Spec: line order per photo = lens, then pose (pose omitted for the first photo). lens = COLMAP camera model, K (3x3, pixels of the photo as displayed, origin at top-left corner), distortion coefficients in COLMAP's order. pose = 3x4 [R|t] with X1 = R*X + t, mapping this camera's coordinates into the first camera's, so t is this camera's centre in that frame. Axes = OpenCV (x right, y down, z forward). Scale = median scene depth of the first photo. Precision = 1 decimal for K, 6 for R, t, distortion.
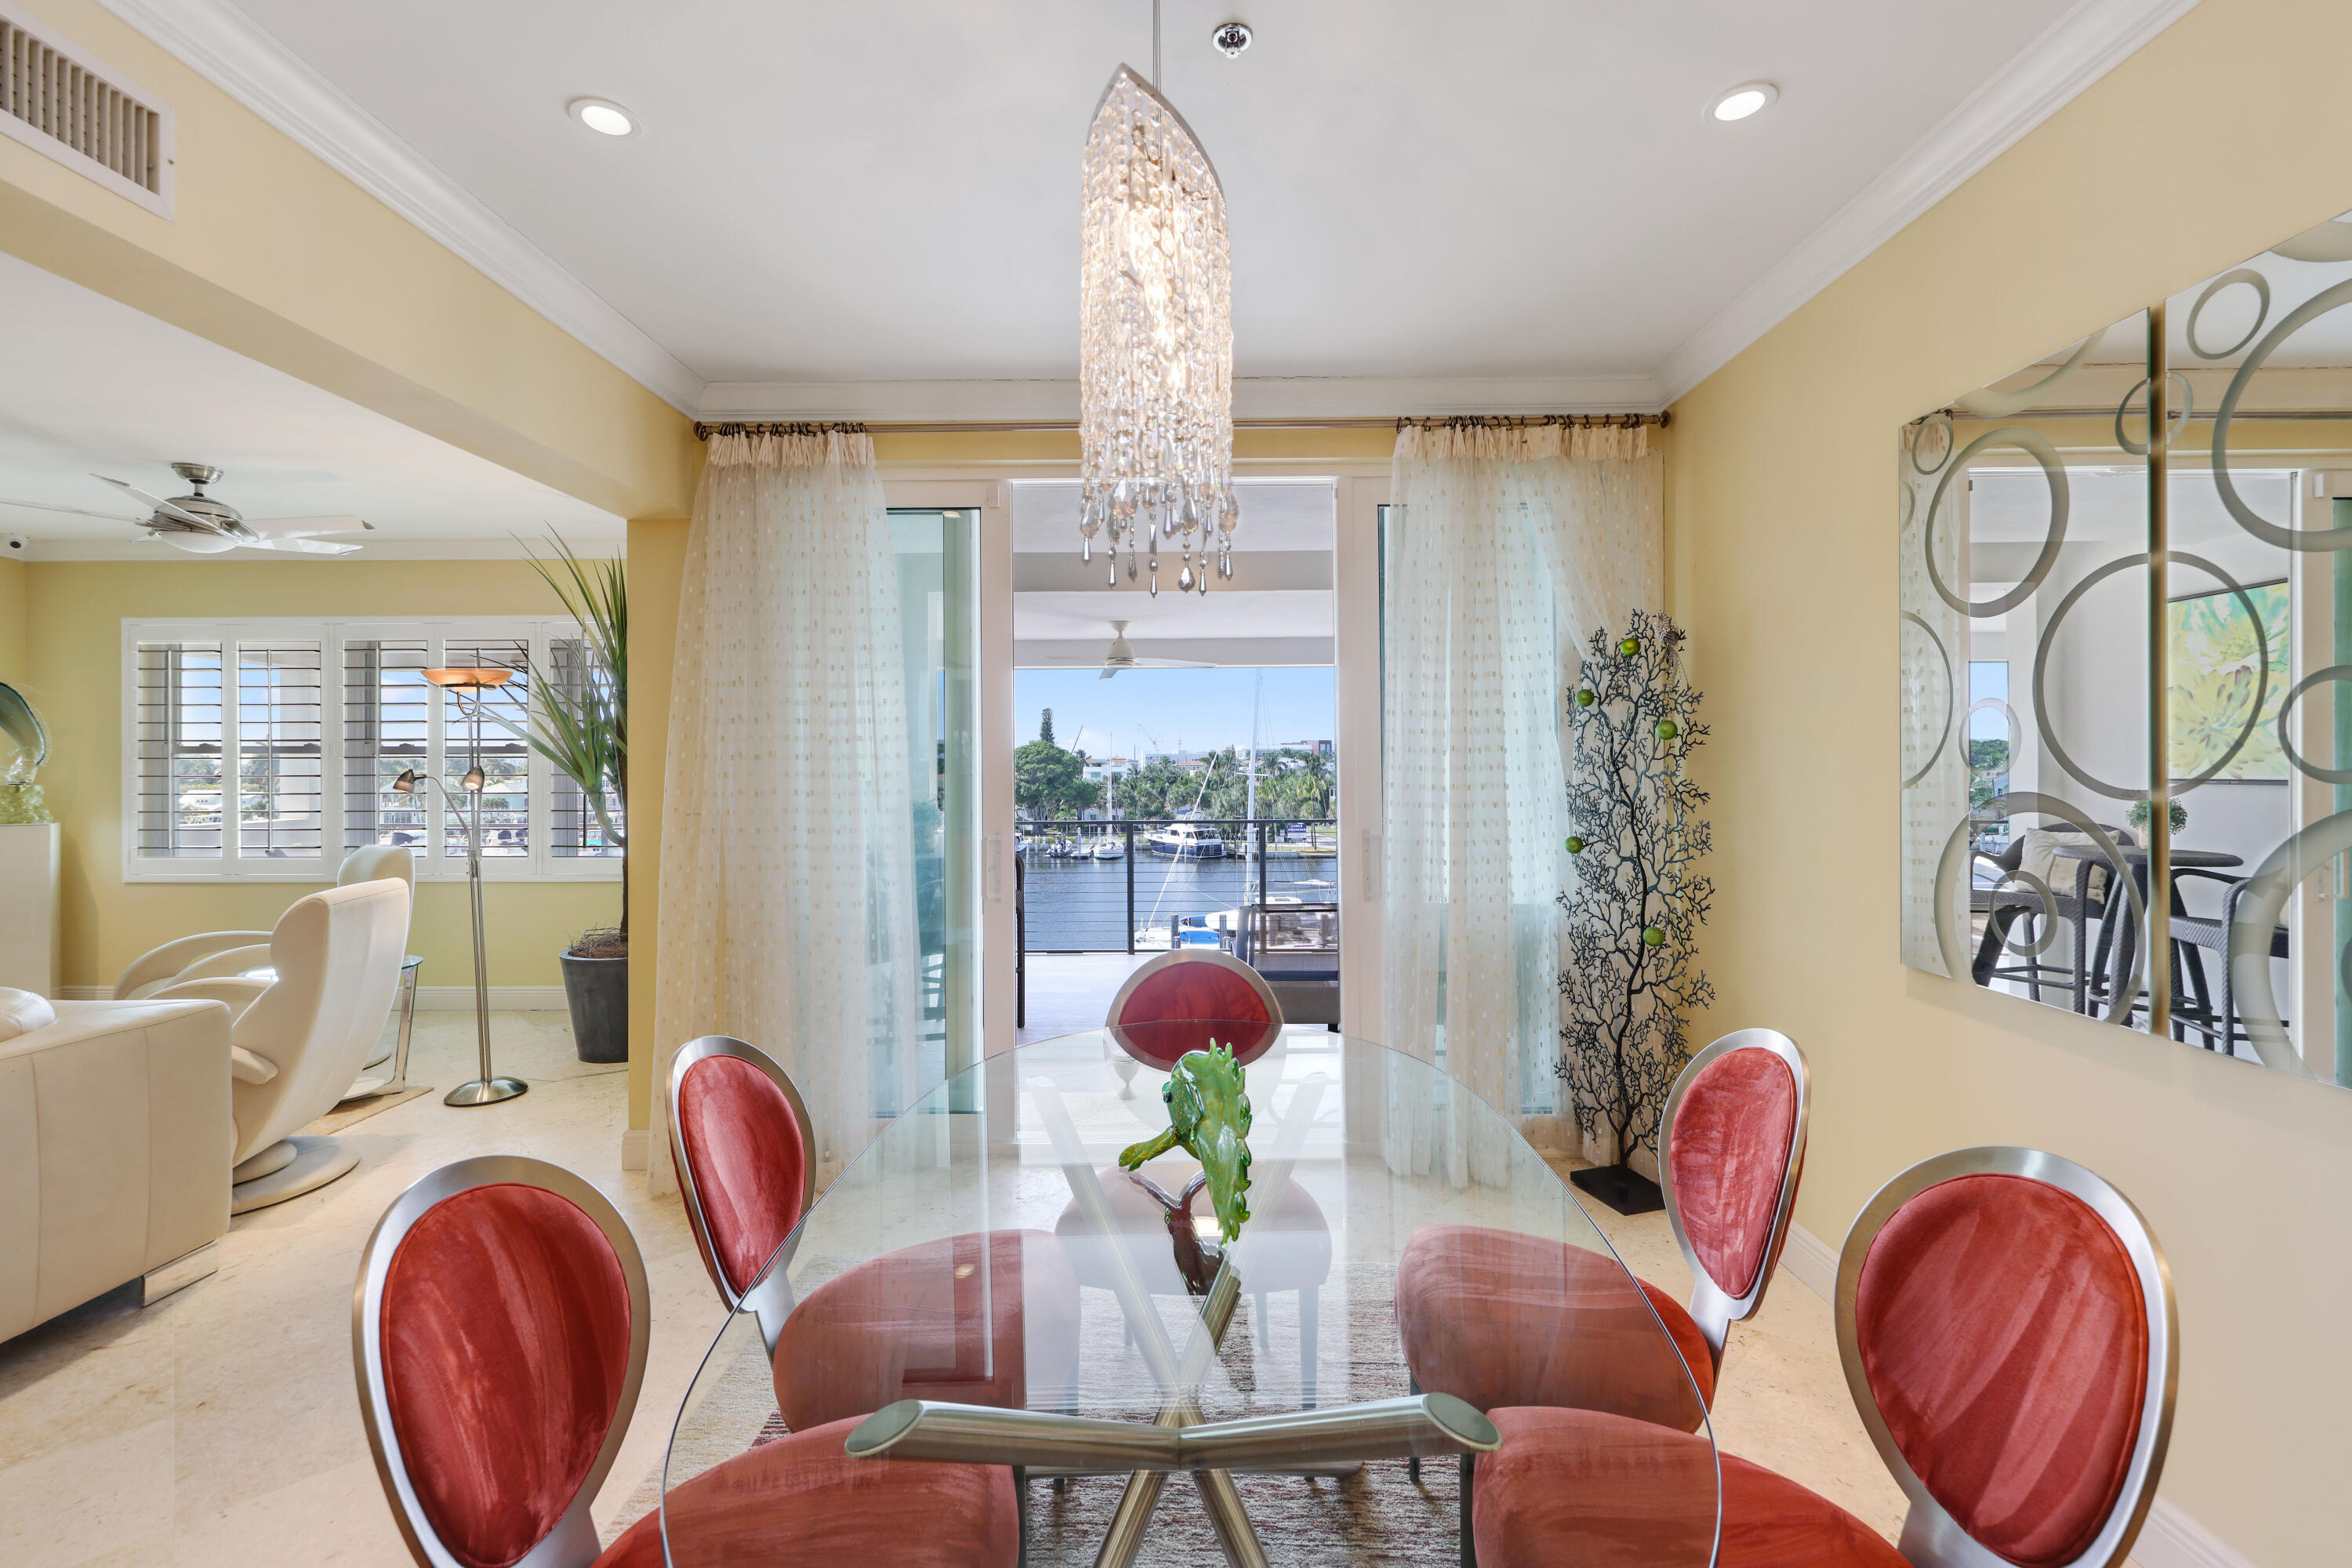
lens RADIAL K [[1040.8, 0, 1176.0], [0, 1040.8, 784.0], [0, 0, 1]] dist [-0.000884, -0.000188]
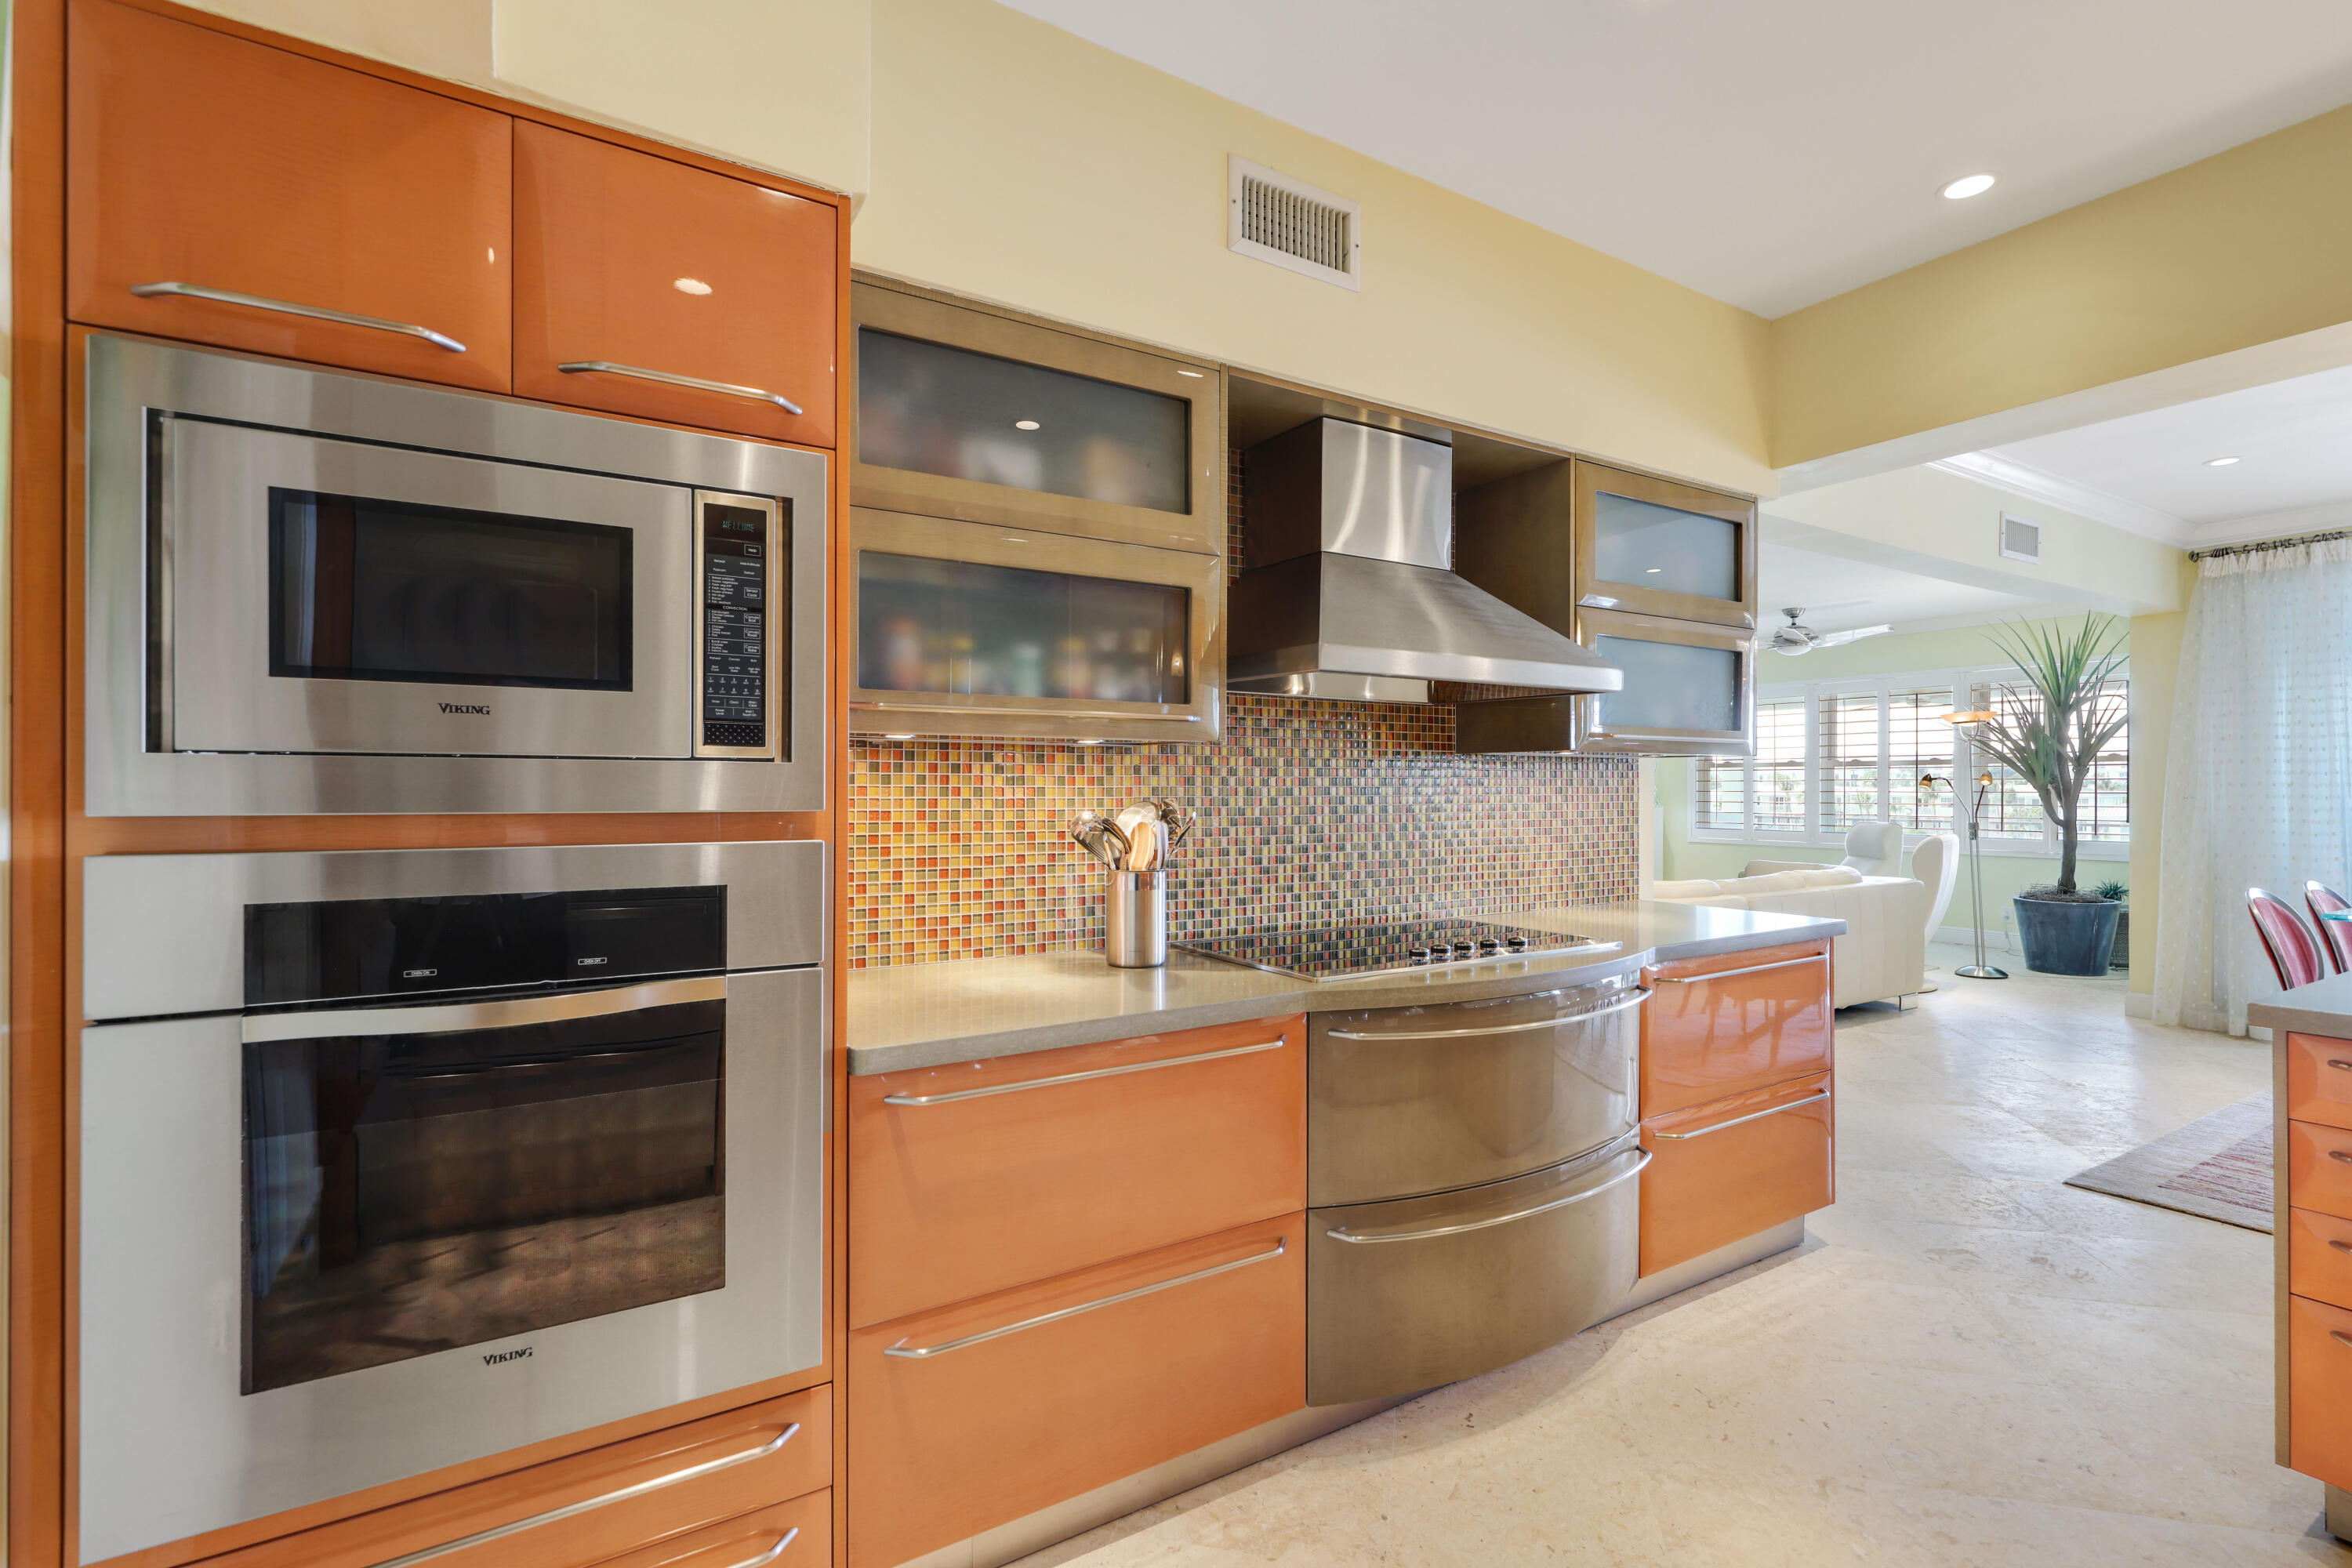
lens RADIAL K [[1073.9, 0, 1176.0], [0, 1073.9, 784.0], [0, 0, 1]] dist [-0.000024, 0.000019]
pose [[0.532836, 0.001225, -0.846218, 0.103229], [-0.014866, 0.999858, -0.007914, 0.044384], [0.846088, 0.016796, 0.532779, -1.186857]]
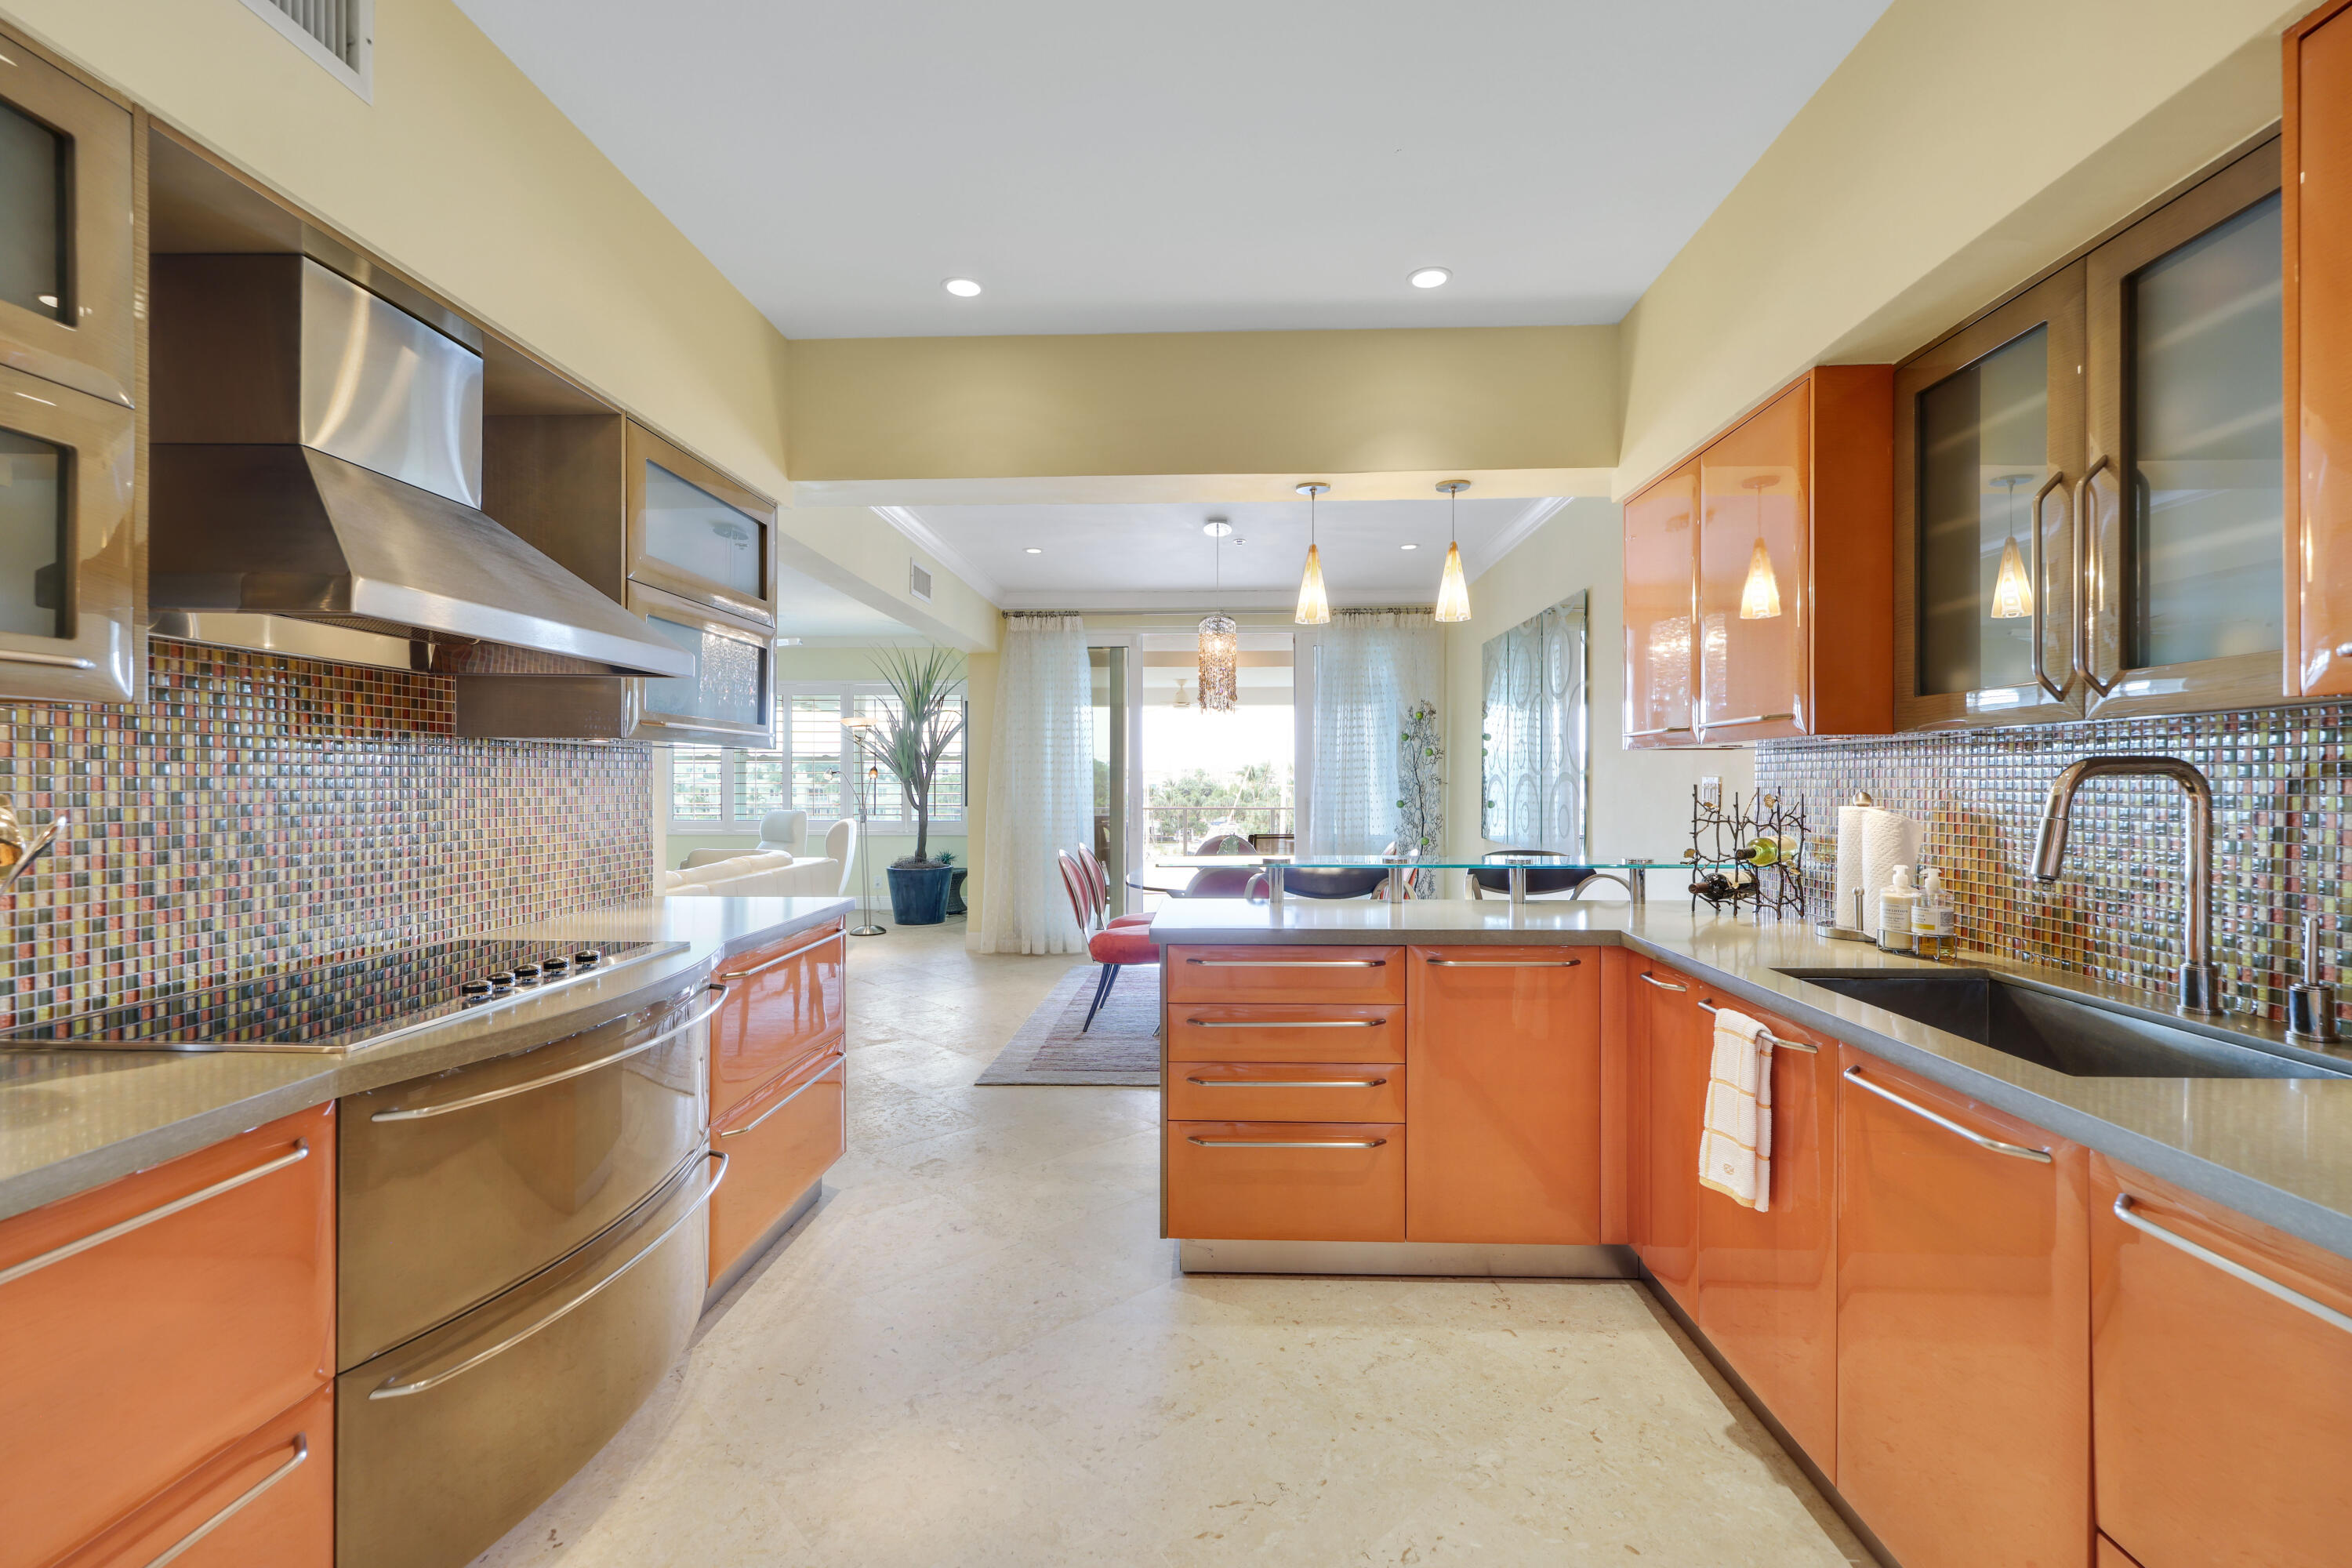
lens RADIAL K [[1040.8, 0, 1176.0], [0, 1040.8, 784.0], [0, 0, 1]] dist [-0.000884, -0.000188]
pose [[0.999419, 0.006718, -0.033428, -0.016085], [-0.007113, 0.999906, -0.011687, 0.045158], [0.033346, 0.011918, 0.999373, -1.200556]]
